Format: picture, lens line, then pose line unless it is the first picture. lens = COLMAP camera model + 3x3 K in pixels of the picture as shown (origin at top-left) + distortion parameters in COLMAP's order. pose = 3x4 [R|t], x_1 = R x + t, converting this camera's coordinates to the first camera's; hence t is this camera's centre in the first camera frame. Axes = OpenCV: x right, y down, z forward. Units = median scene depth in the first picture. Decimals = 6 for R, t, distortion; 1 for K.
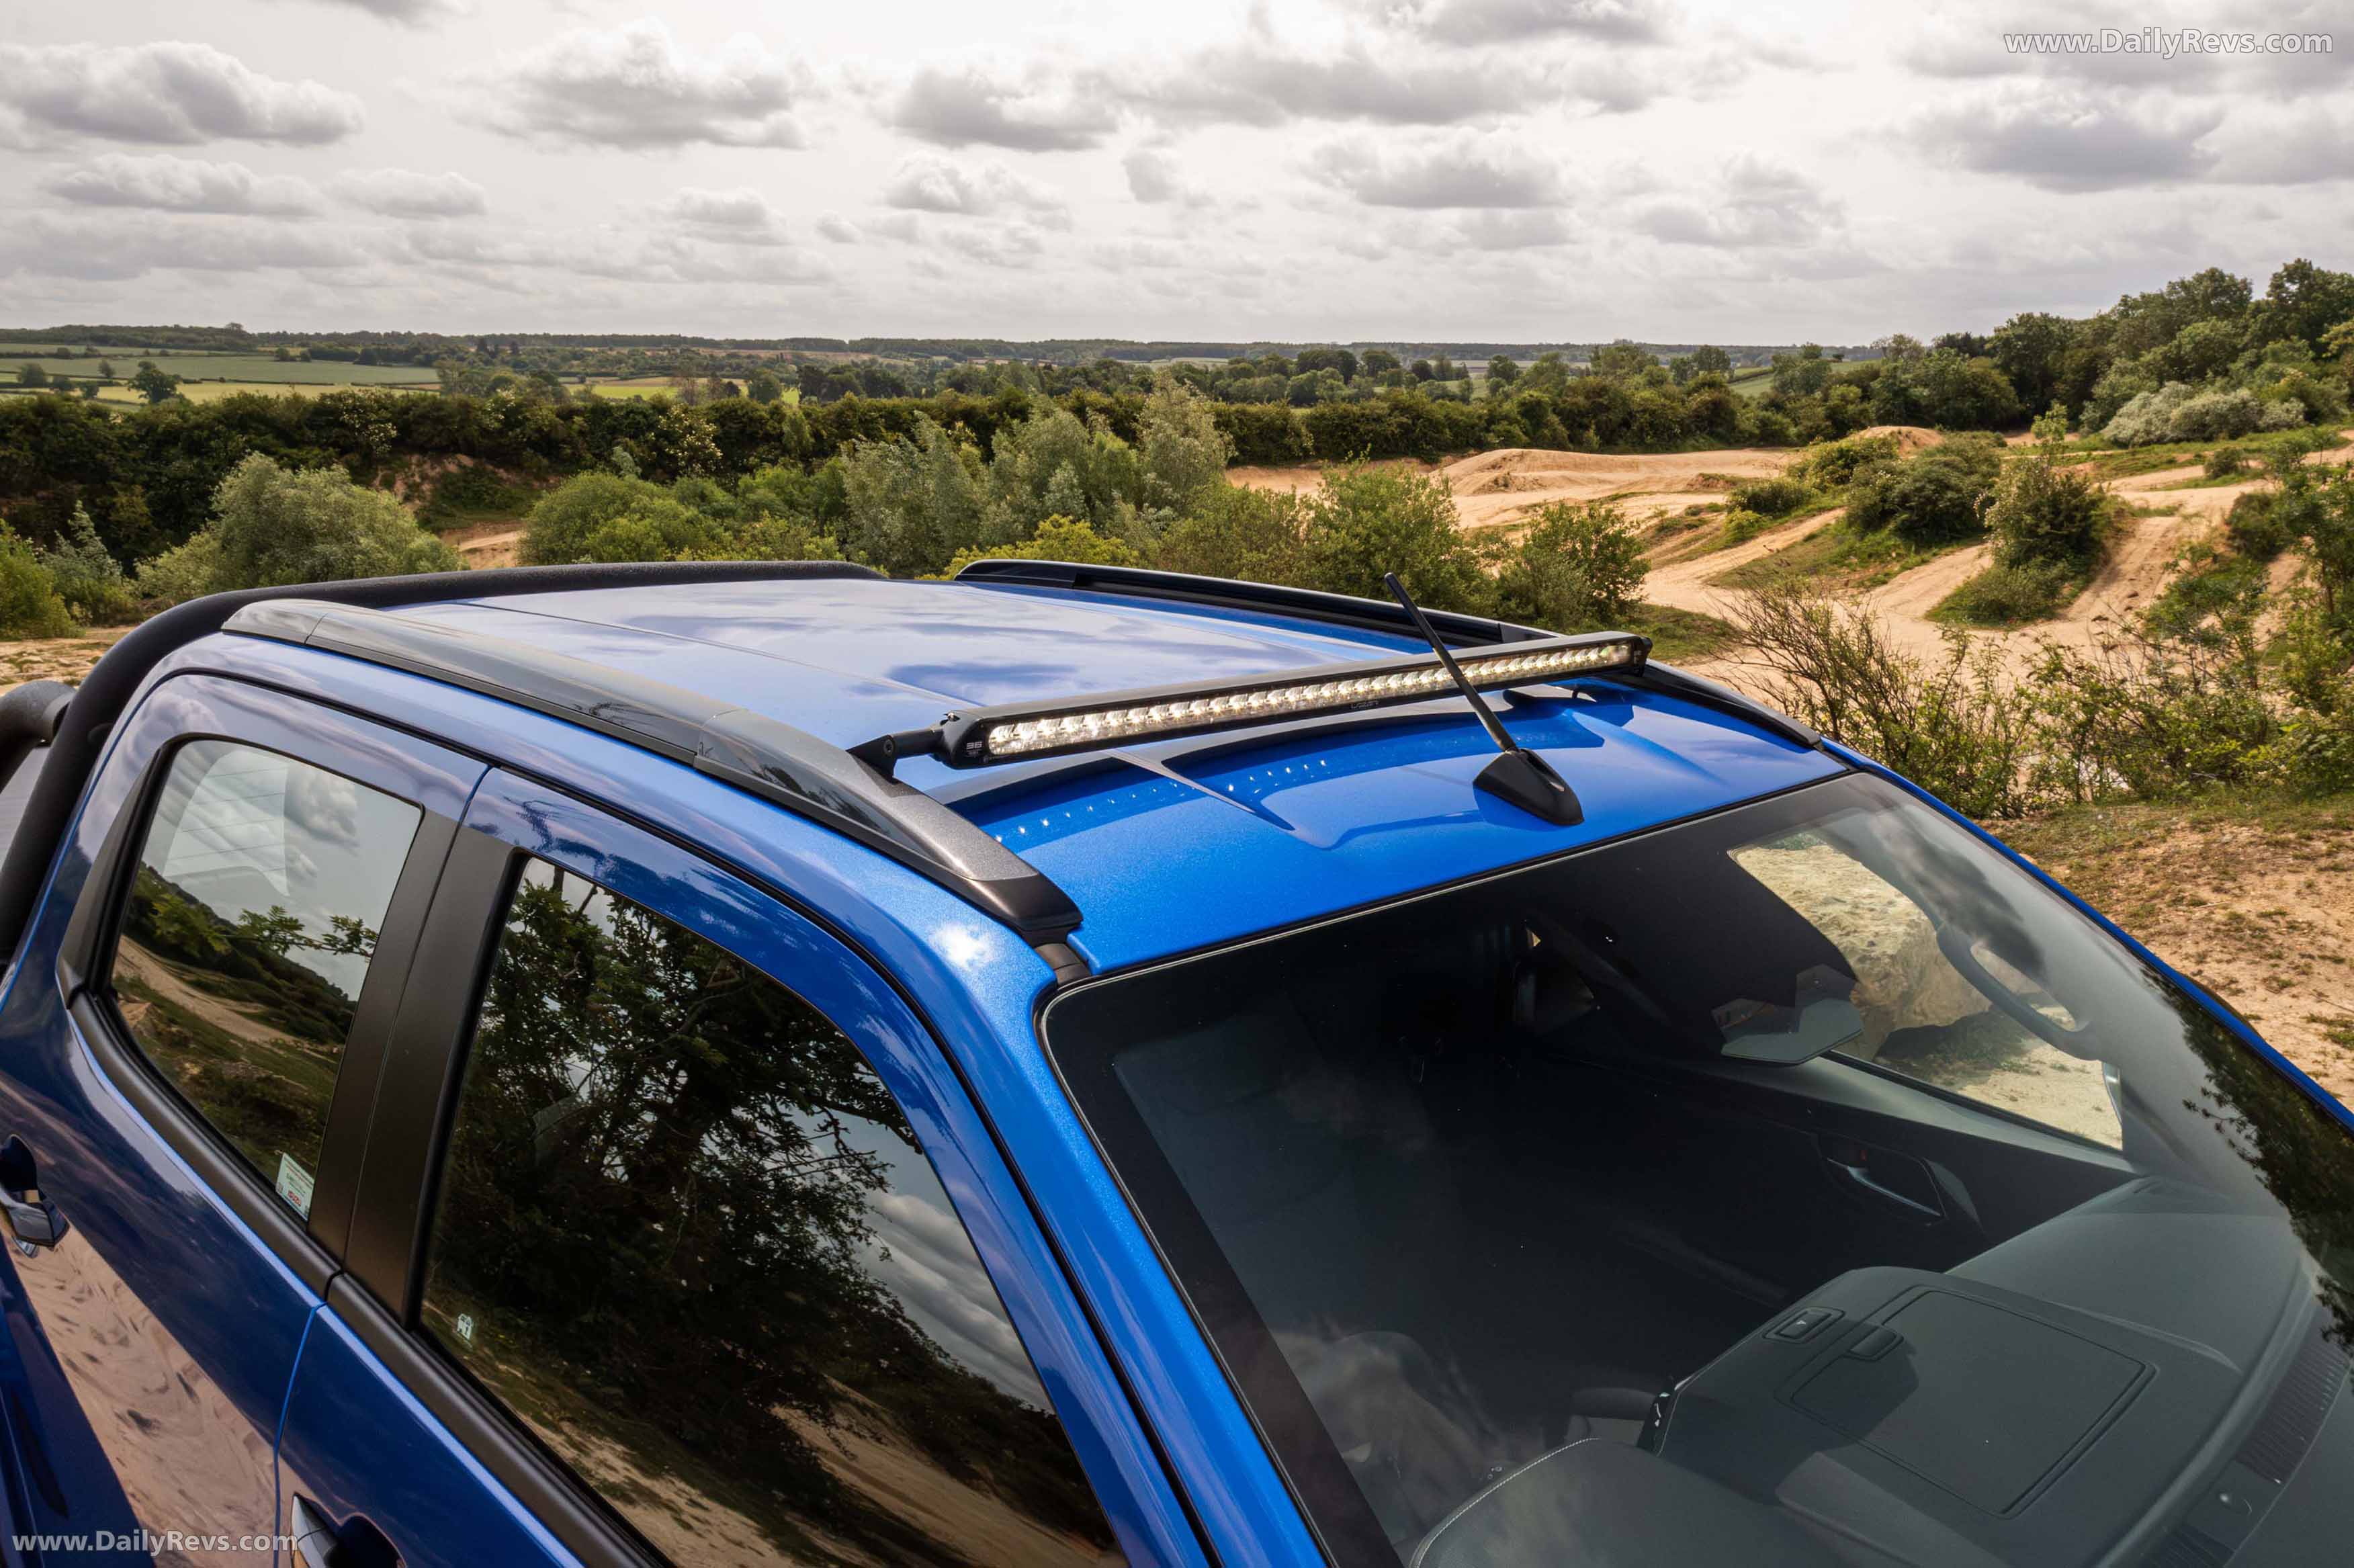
lens RADIAL K [[1900.8, 0, 1172.6], [0, 1900.8, 820.4], [0, 0, 1]] dist [0.003762, -0.001212]
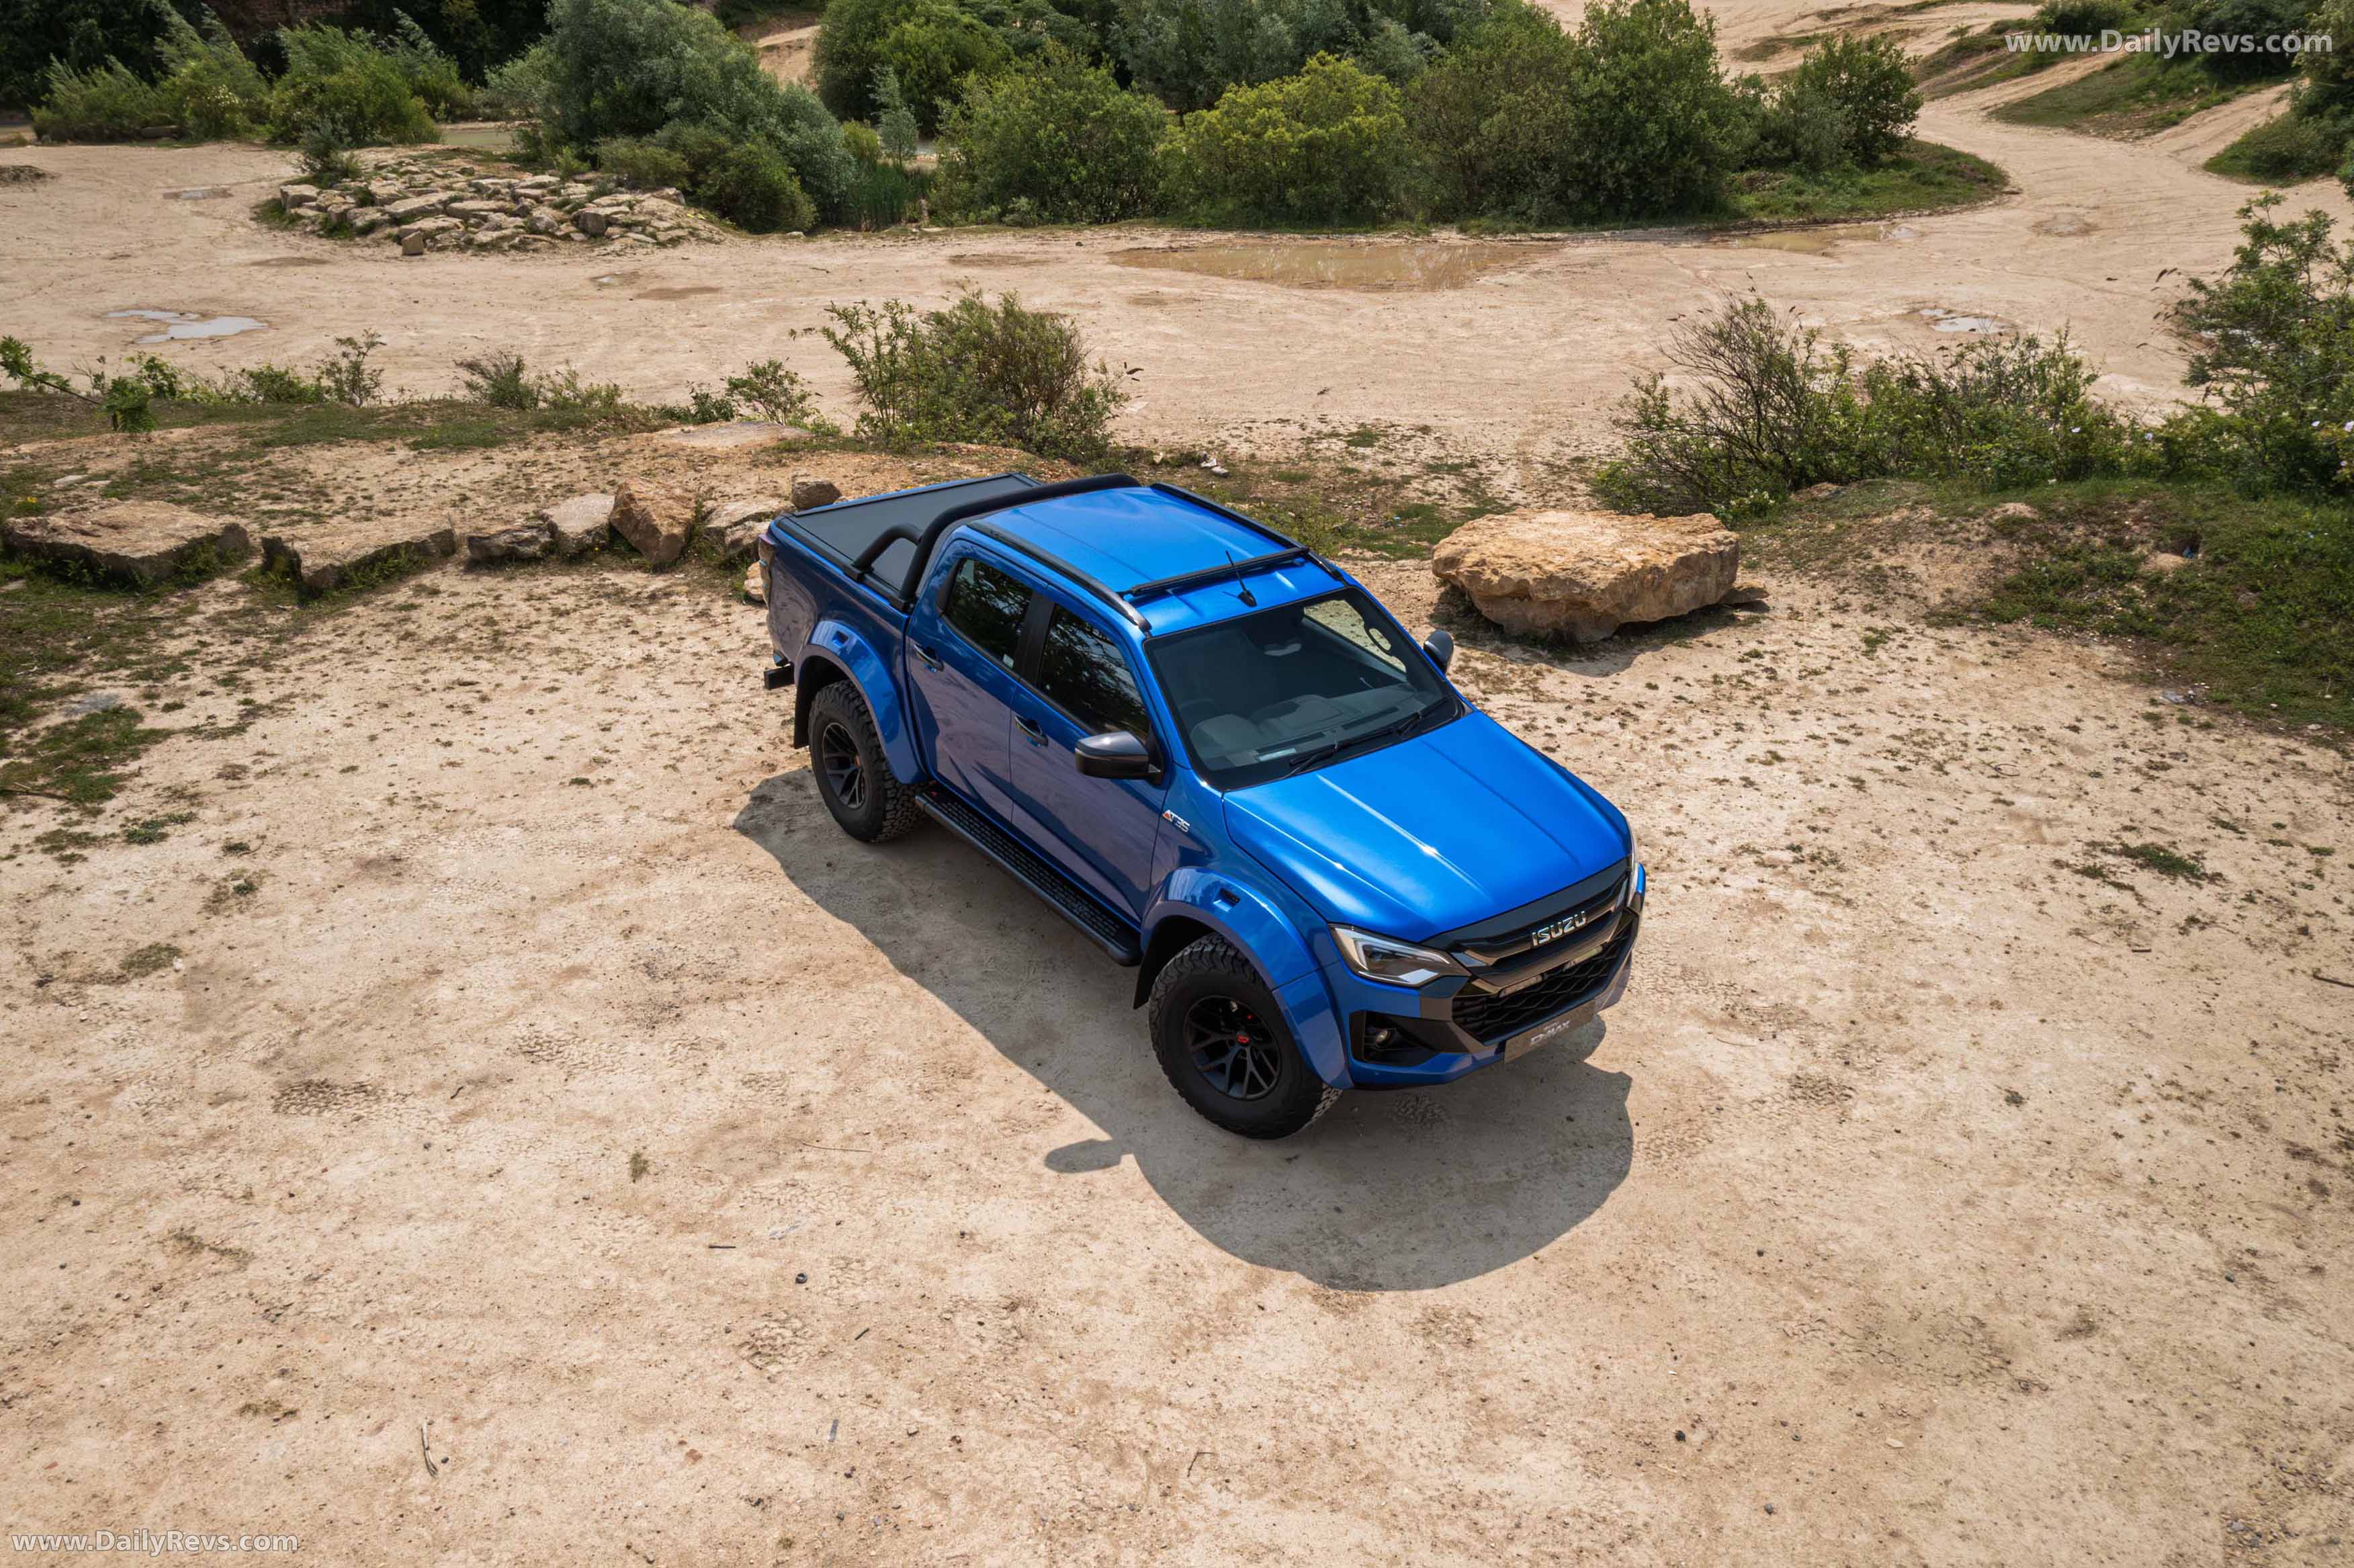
lens RADIAL K [[1900.8, 0, 1172.6], [0, 1900.8, 820.4], [0, 0, 1]] dist [0.003762, -0.001212]
pose [[0.989422, 0.069209, -0.127492, 0.018045], [-0.033882, 0.964800, 0.260794, -0.020381], [0.141053, -0.253716, 0.956939, -0.107873]]
